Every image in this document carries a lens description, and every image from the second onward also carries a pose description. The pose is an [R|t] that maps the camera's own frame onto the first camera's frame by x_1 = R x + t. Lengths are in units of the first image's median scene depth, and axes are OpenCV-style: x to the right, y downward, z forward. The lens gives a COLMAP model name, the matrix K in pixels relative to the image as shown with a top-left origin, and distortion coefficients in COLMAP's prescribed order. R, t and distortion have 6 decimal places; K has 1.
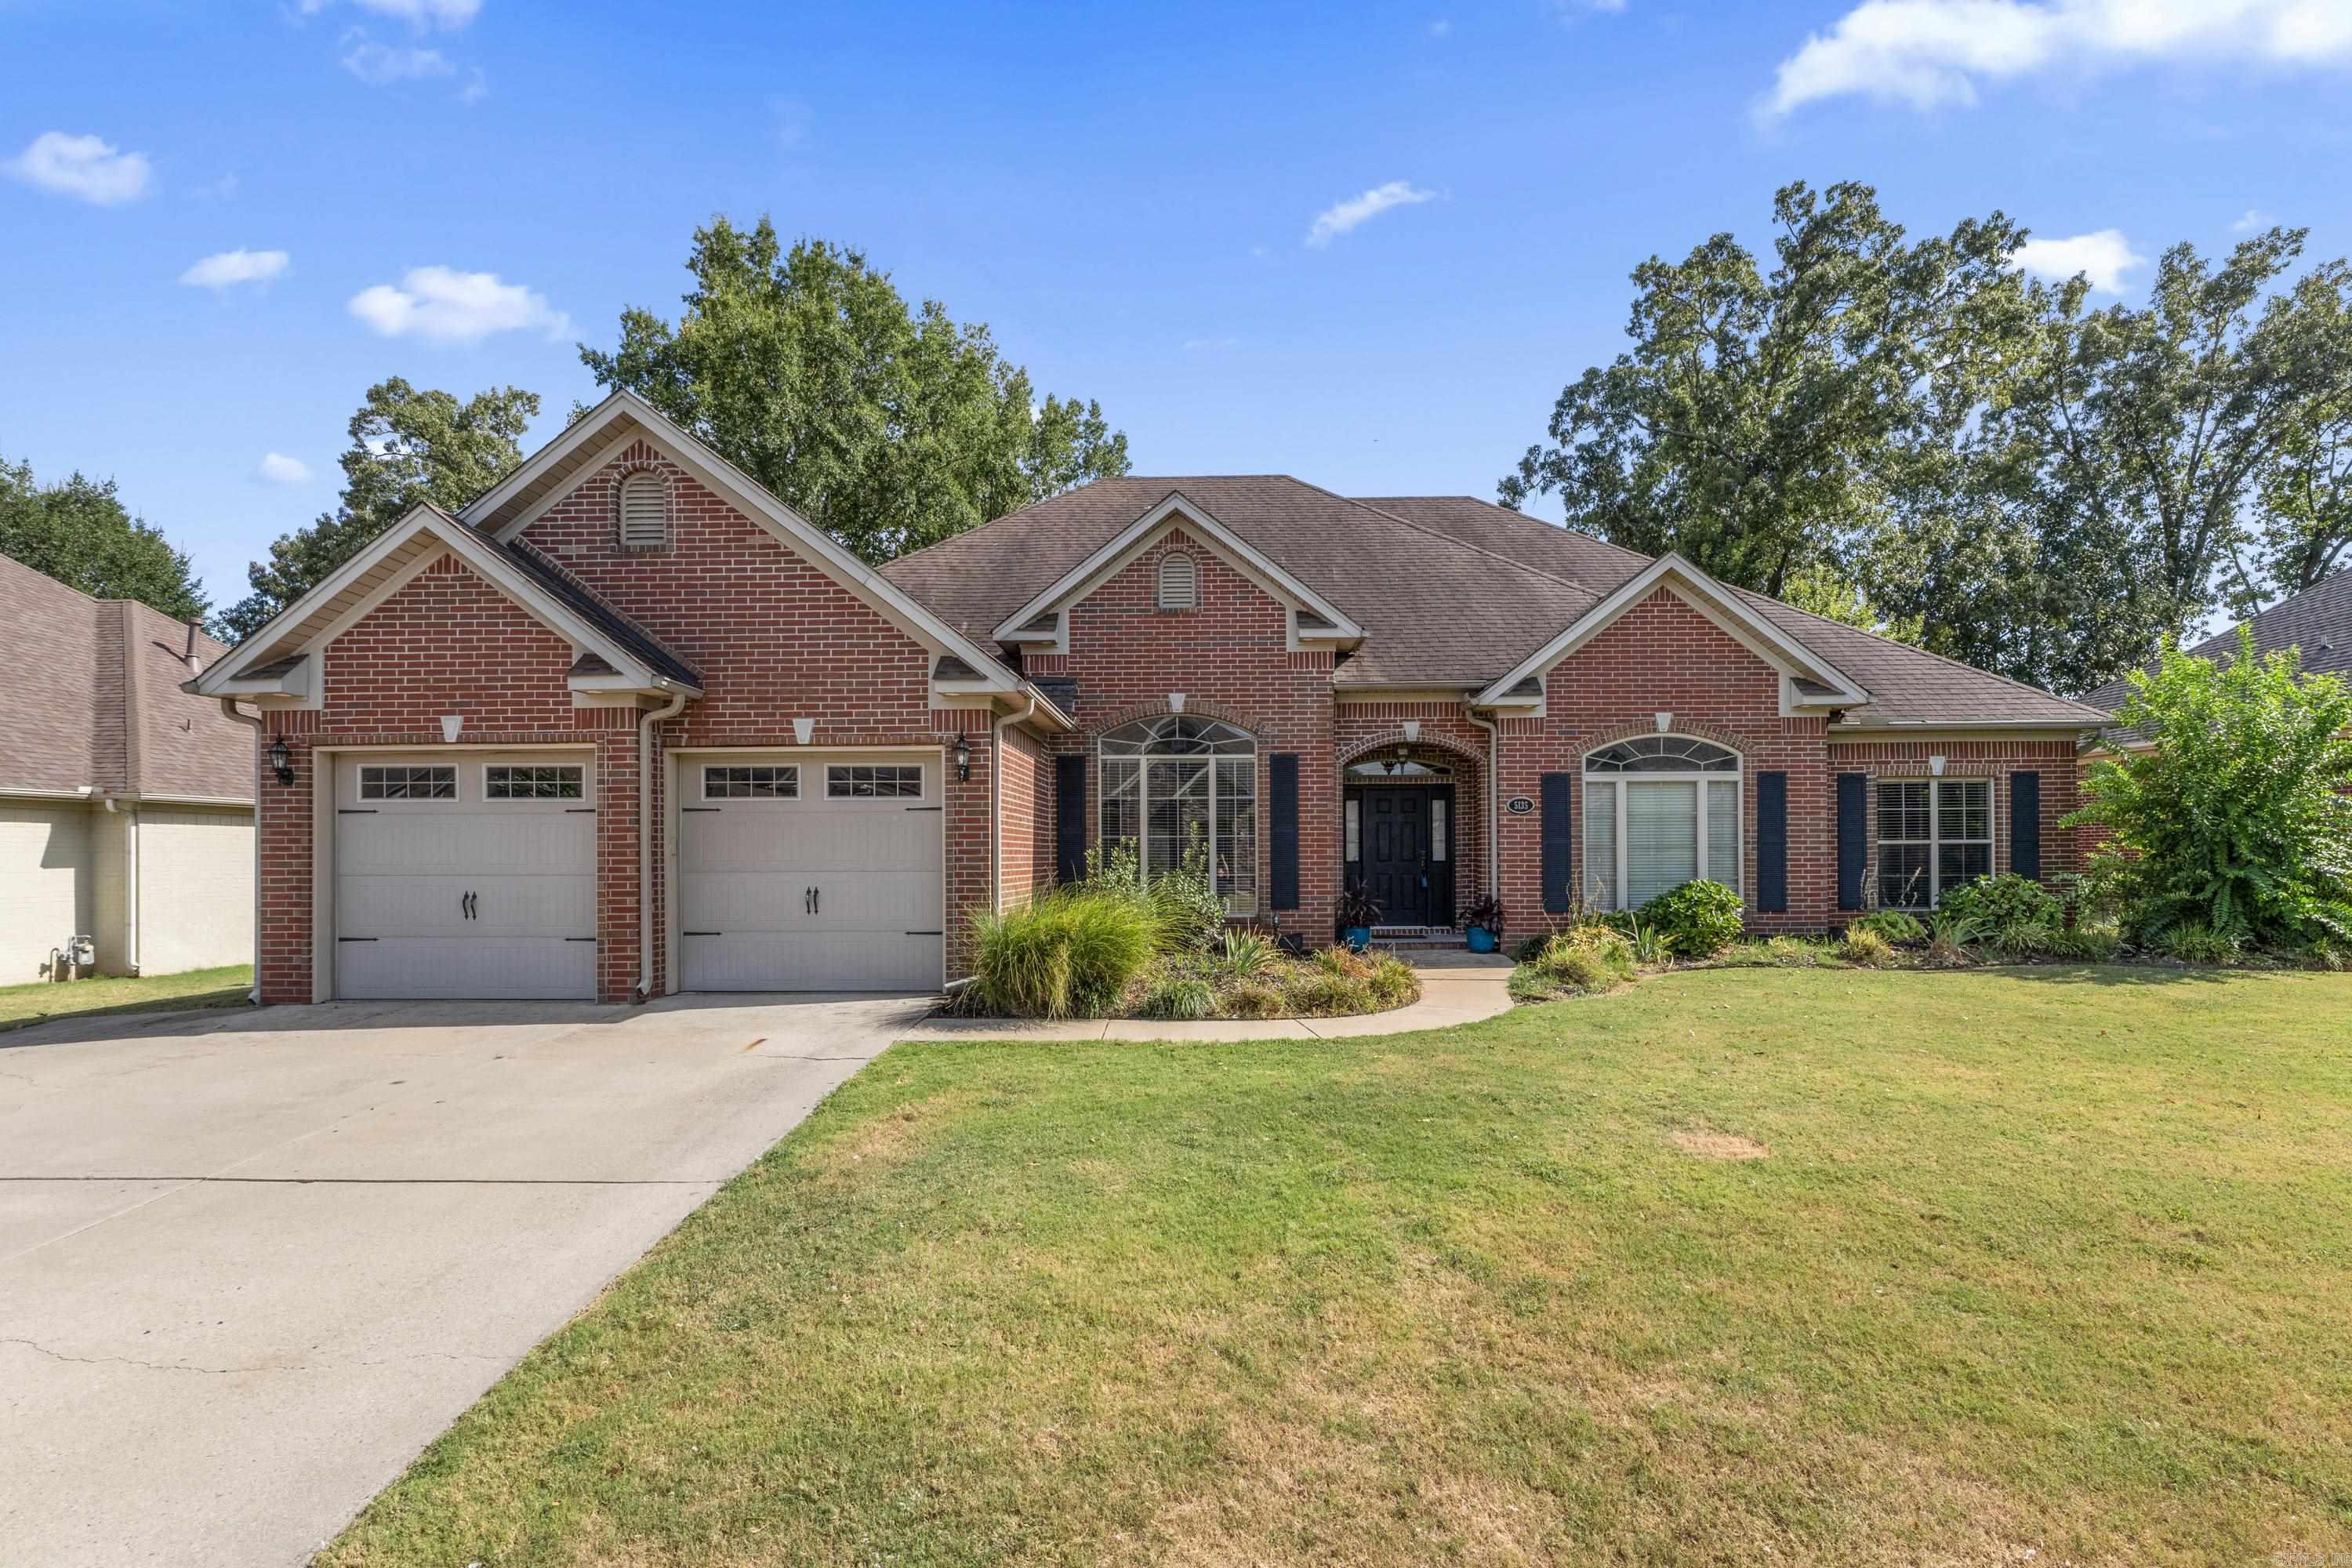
lens RADIAL K [[1131.7, 0, 1191.0], [0, 1131.7, 855.7], [0, 0, 1]] dist [-0.009135, -0.000689]
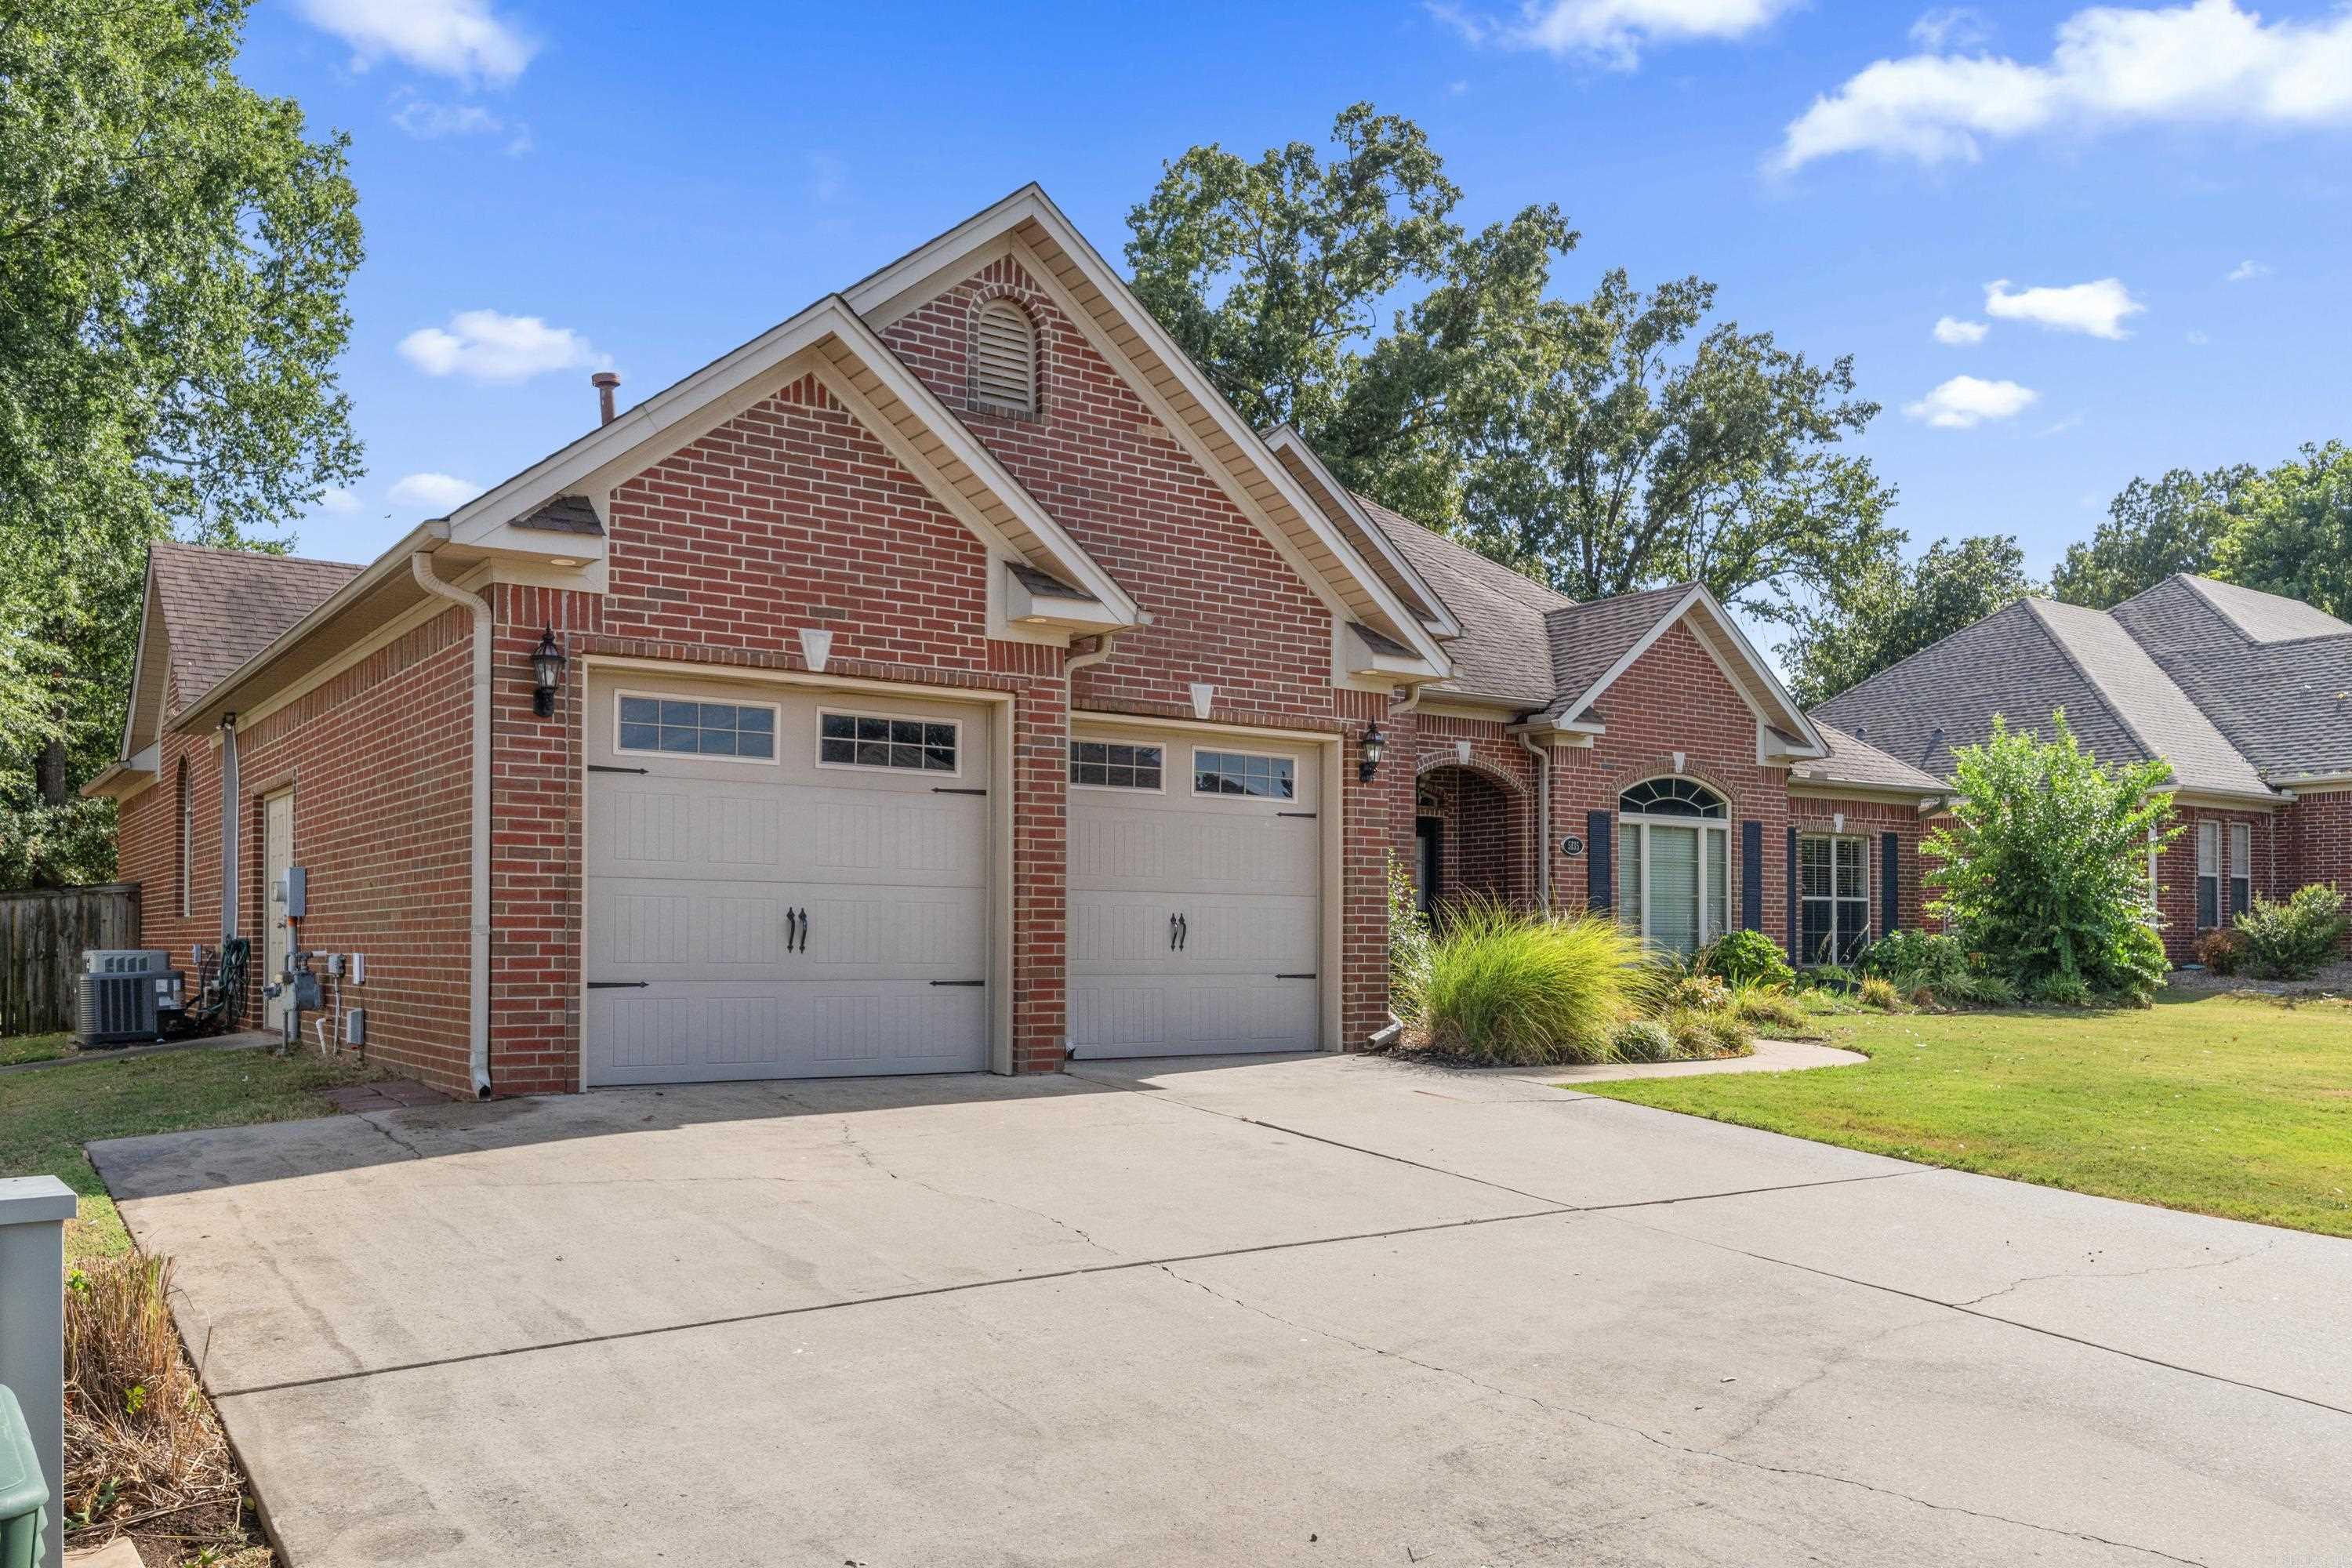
lens RADIAL K [[1838.3, 0, 1188.3], [0, 1838.3, 933.8], [0, 0, 1]] dist [-0.011530, 0.001924]
pose [[0.799614, 0.012412, 0.600386, -0.845002], [-0.008492, 0.999920, -0.009362, 0.042246], [-0.600454, 0.002387, 0.799656, 0.034690]]
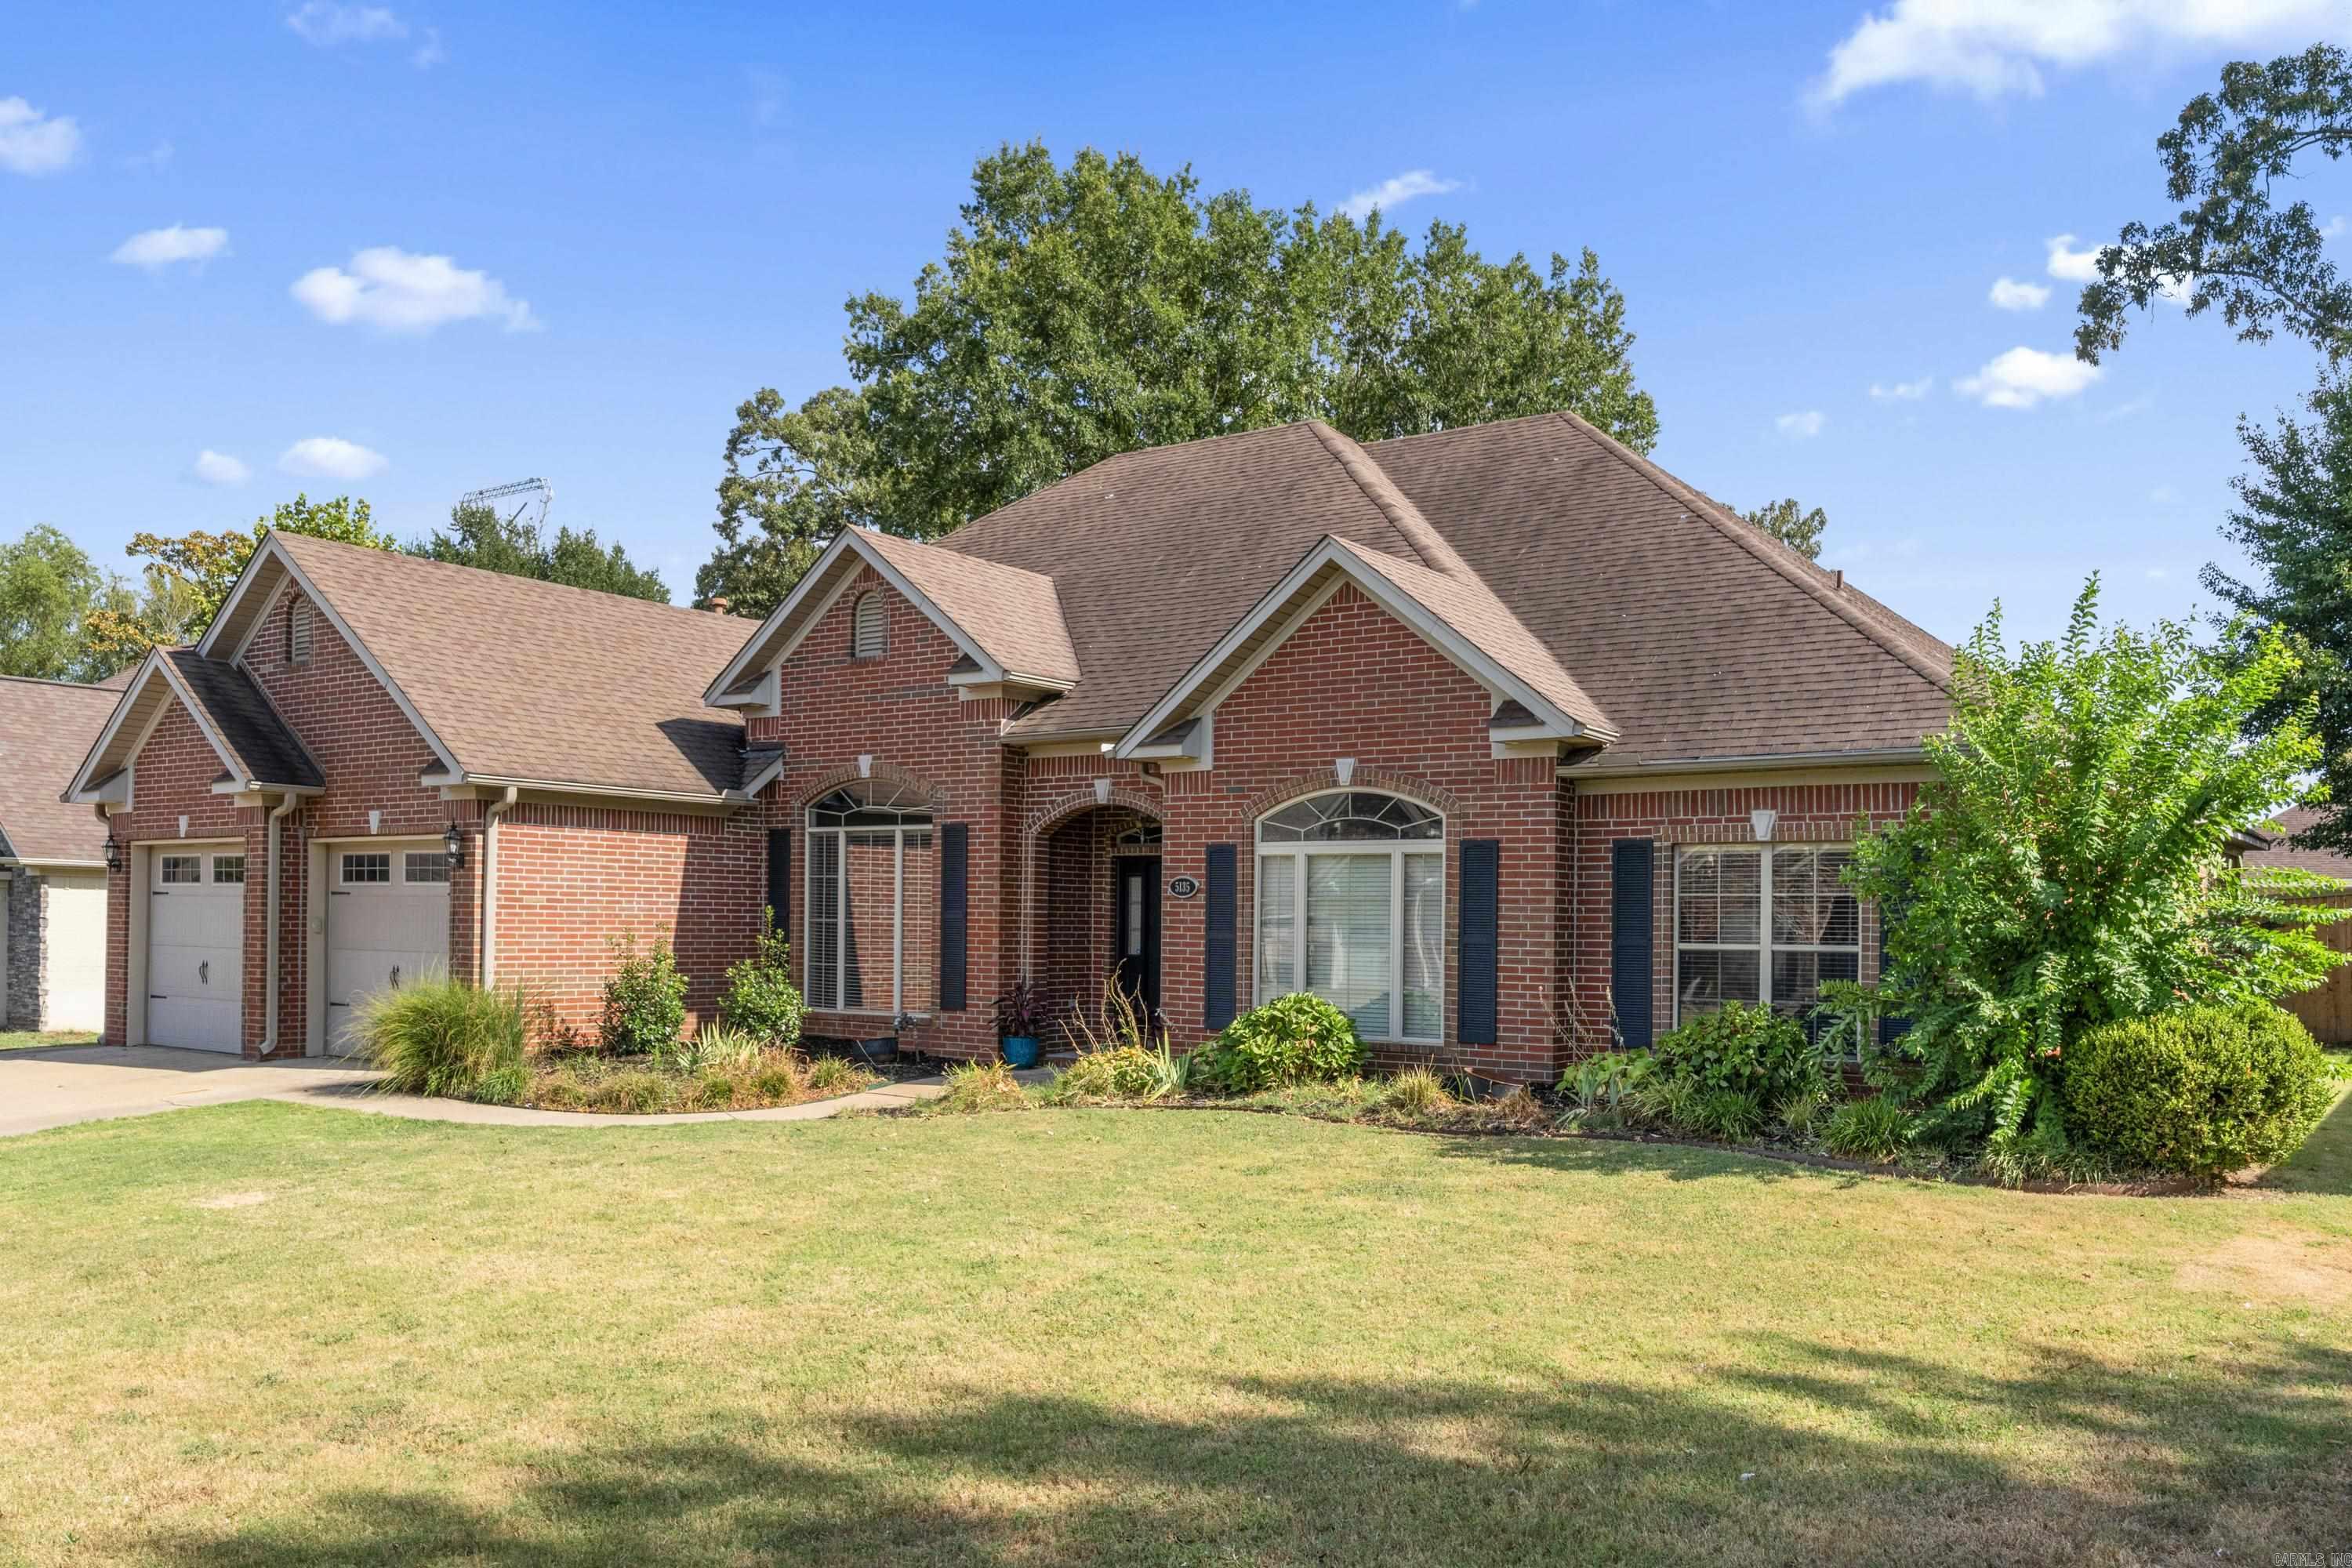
lens RADIAL K [[1838.3, 0, 1188.3], [0, 1838.3, 933.8], [0, 0, 1]] dist [-0.011530, 0.001924]
pose [[0.826375, 0.018100, -0.562829, 1.034818], [-0.018549, 0.999816, 0.004917, -0.020119], [0.562814, 0.006377, 0.826559, -0.019103]]
